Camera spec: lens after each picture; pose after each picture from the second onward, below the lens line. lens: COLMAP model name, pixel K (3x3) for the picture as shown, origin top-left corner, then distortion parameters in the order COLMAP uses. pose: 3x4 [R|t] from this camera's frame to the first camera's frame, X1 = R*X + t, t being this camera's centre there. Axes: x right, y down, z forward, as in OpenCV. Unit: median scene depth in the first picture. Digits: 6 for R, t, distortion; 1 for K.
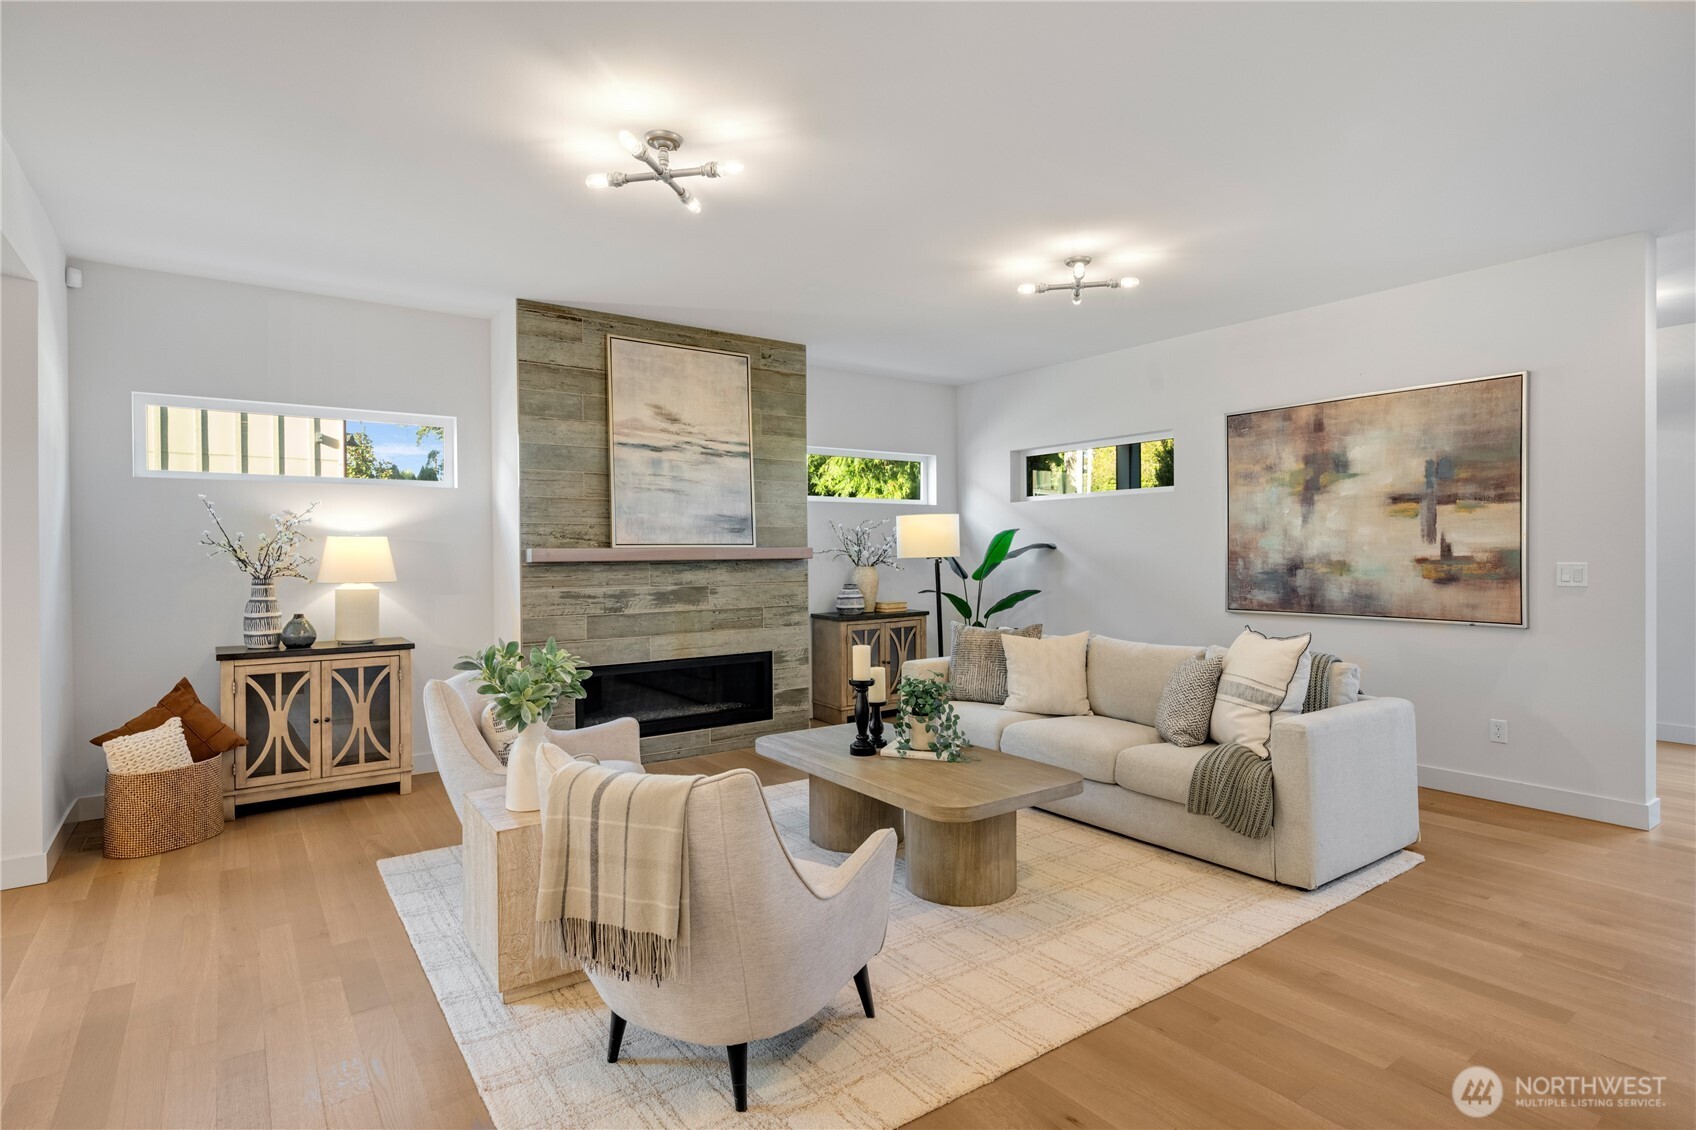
lens RADIAL K [[860.0, 0, 879.2], [0, 860.0, 552.3], [0, 0, 1]] dist [0.003490, -0.001327]
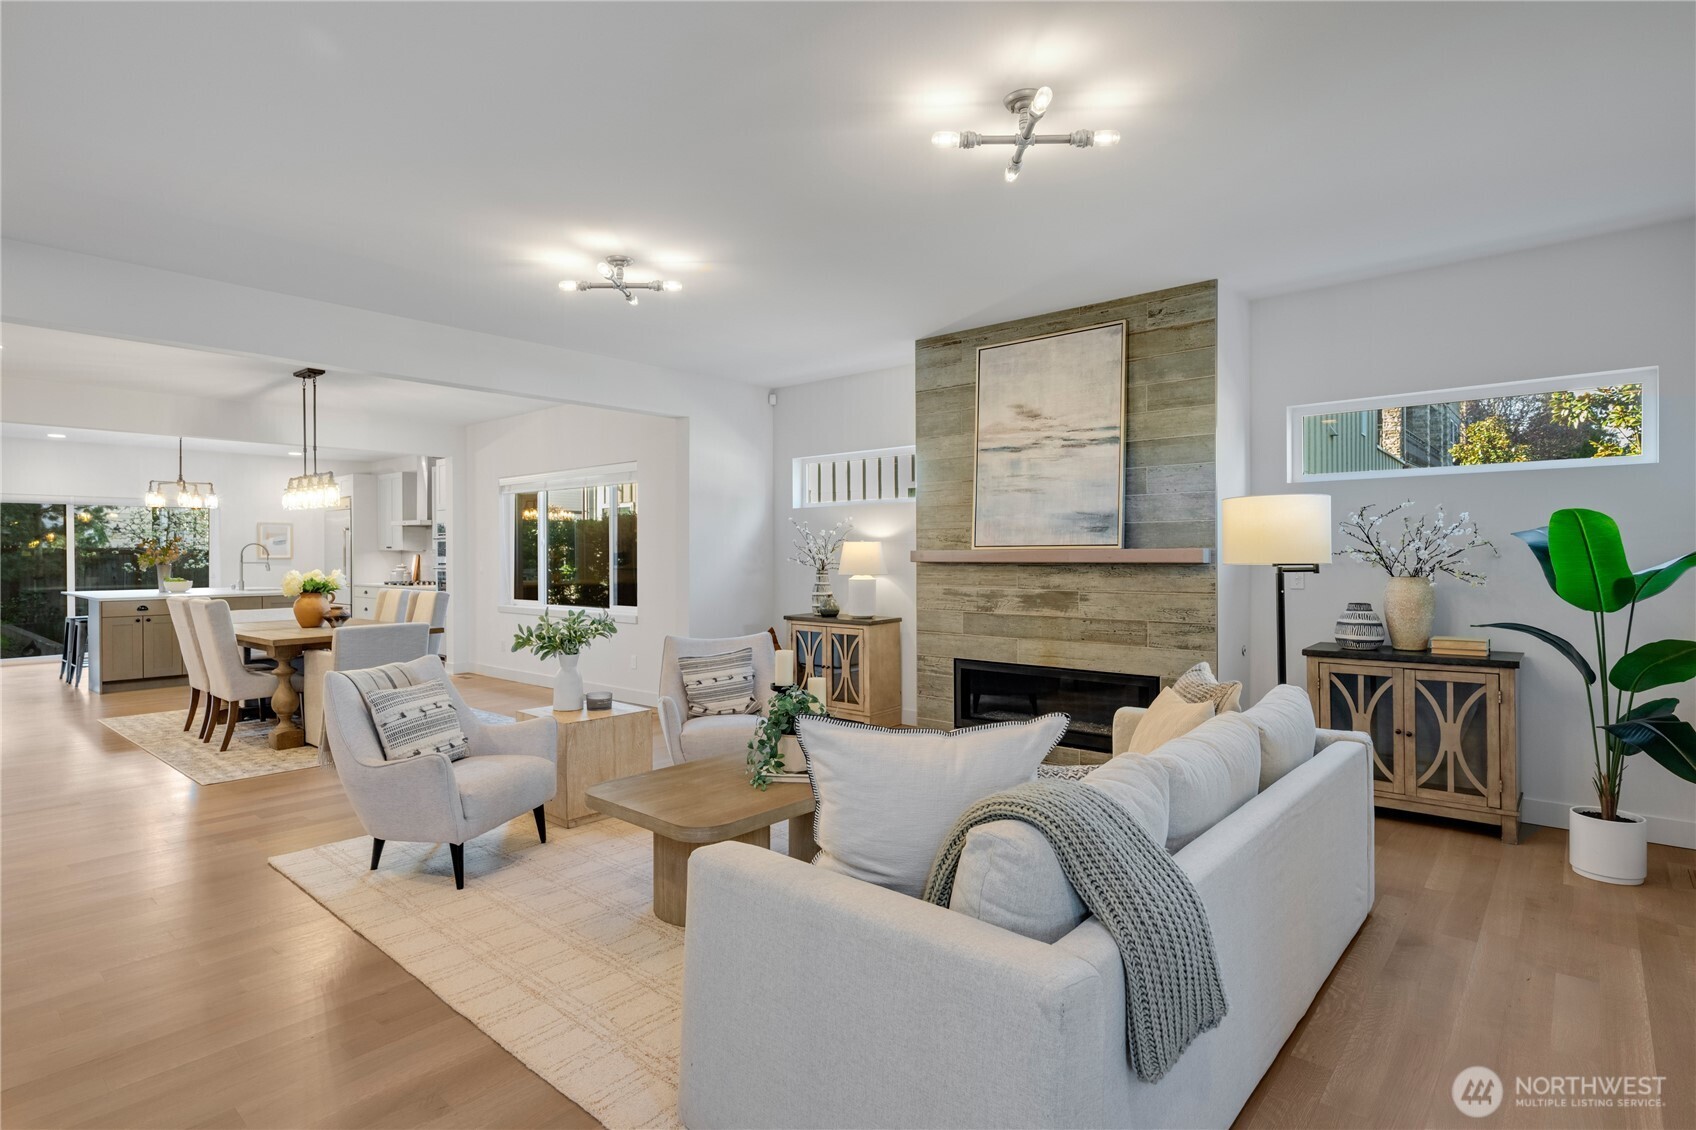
lens RADIAL K [[860.0, 0, 849.0], [0, 860.0, 564.0], [0, 0, 1]] dist [0.003490, -0.001327]
pose [[0.211496, 0.009916, -0.977328, 0.672299], [-0.007117, 0.999938, 0.008605, 0.004575], [0.977353, 0.005136, 0.211554, 0.608416]]
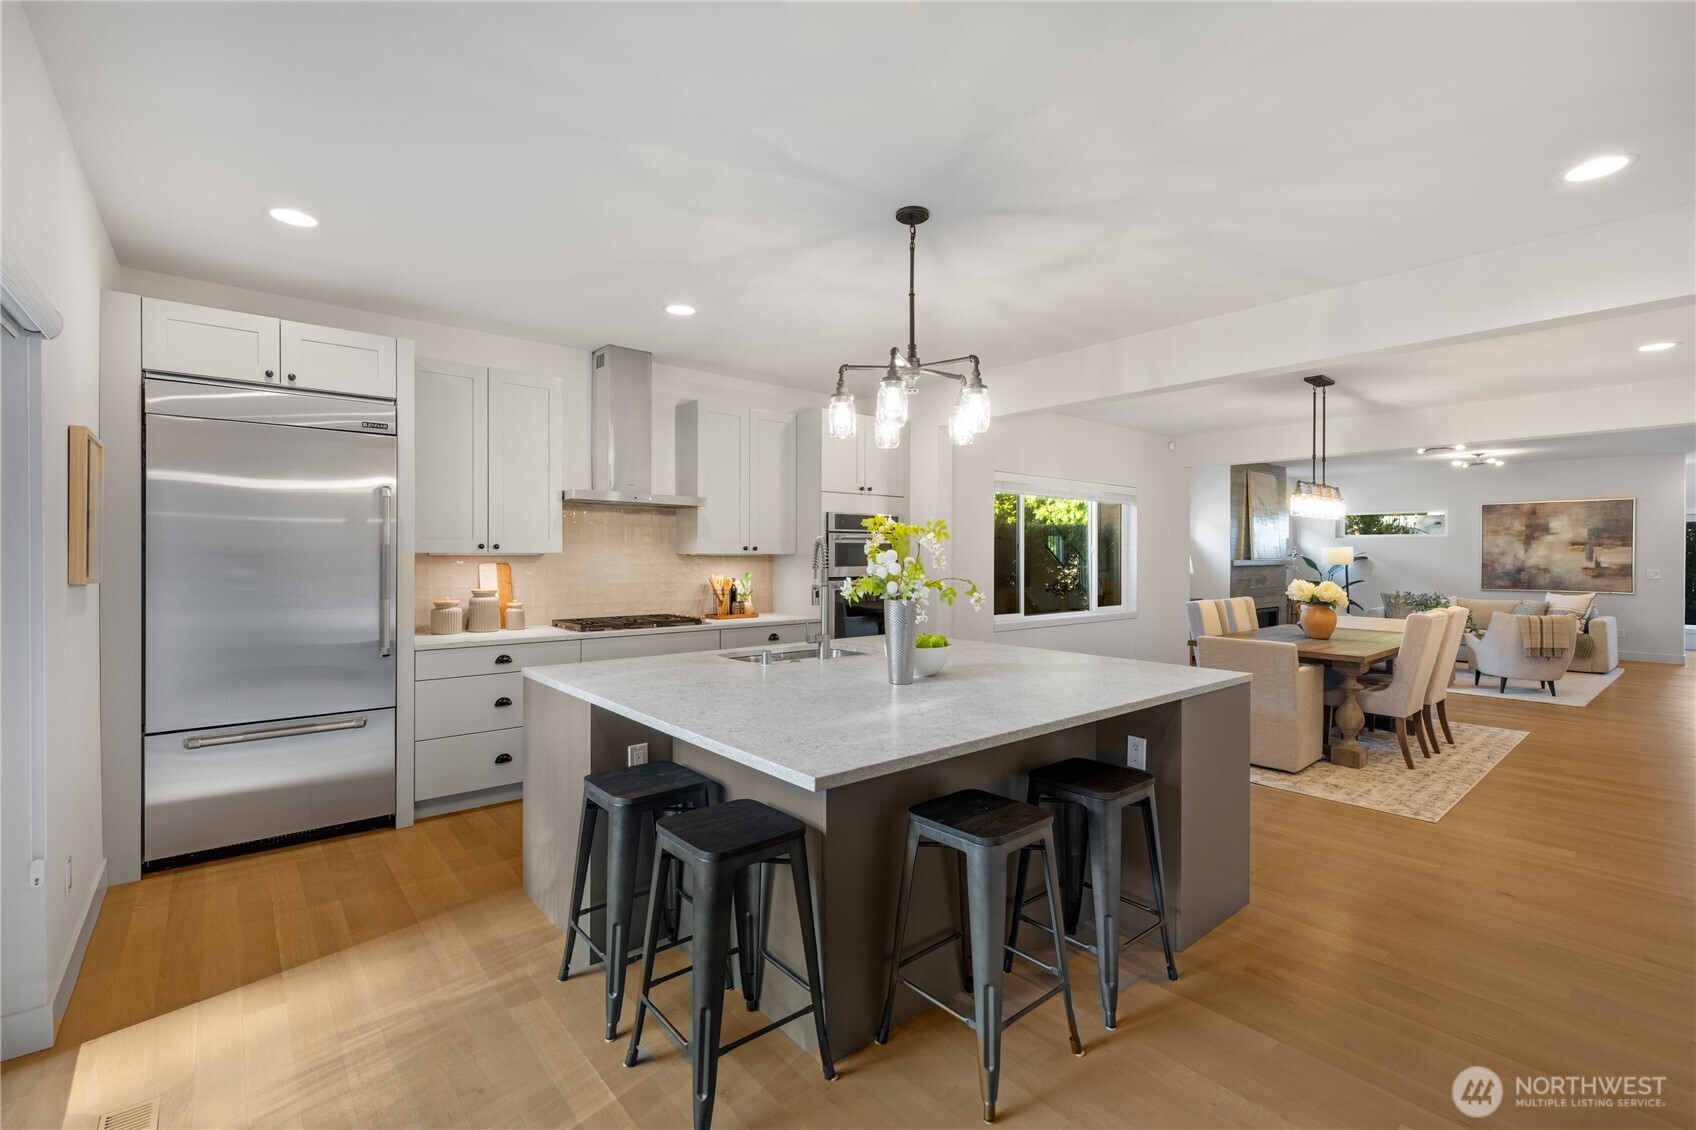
lens RADIAL K [[737.9, 0, 848.3], [0, 737.9, 553.5], [0, 0, 1]] dist [0.000560, 0.000100]
pose [[0.997670, 0.010930, 0.067350, -1.526873], [-0.010542, 0.999926, -0.006117, 0.002313], [-0.067412, 0.005393, 0.997711, -0.933737]]
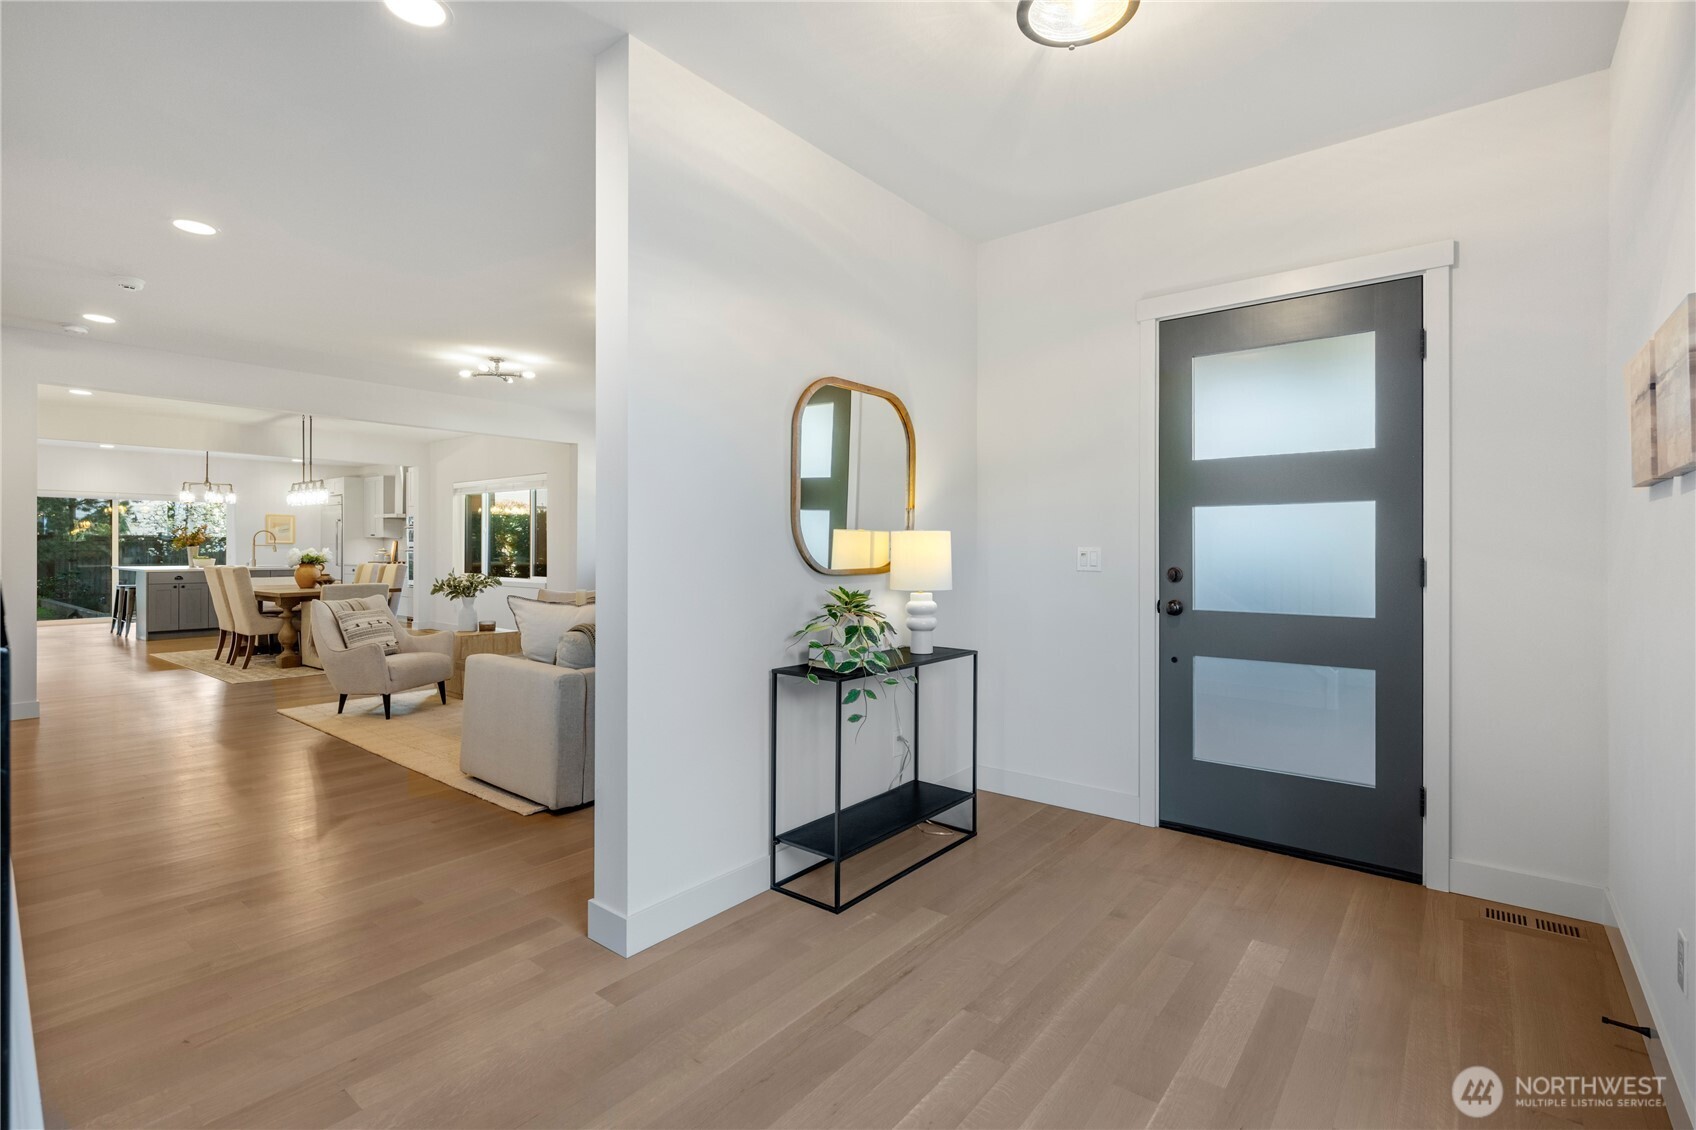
lens RADIAL K [[780.3, 0, 846.7], [0, 780.3, 552.3], [0, 0, 1]] dist [0.002846, 0.000362]
pose [[0.251280, 0.006103, -0.967895, 1.152447], [-0.012484, 0.999917, 0.003064, 0.019853], [0.967834, 0.011313, 0.251336, 0.791645]]
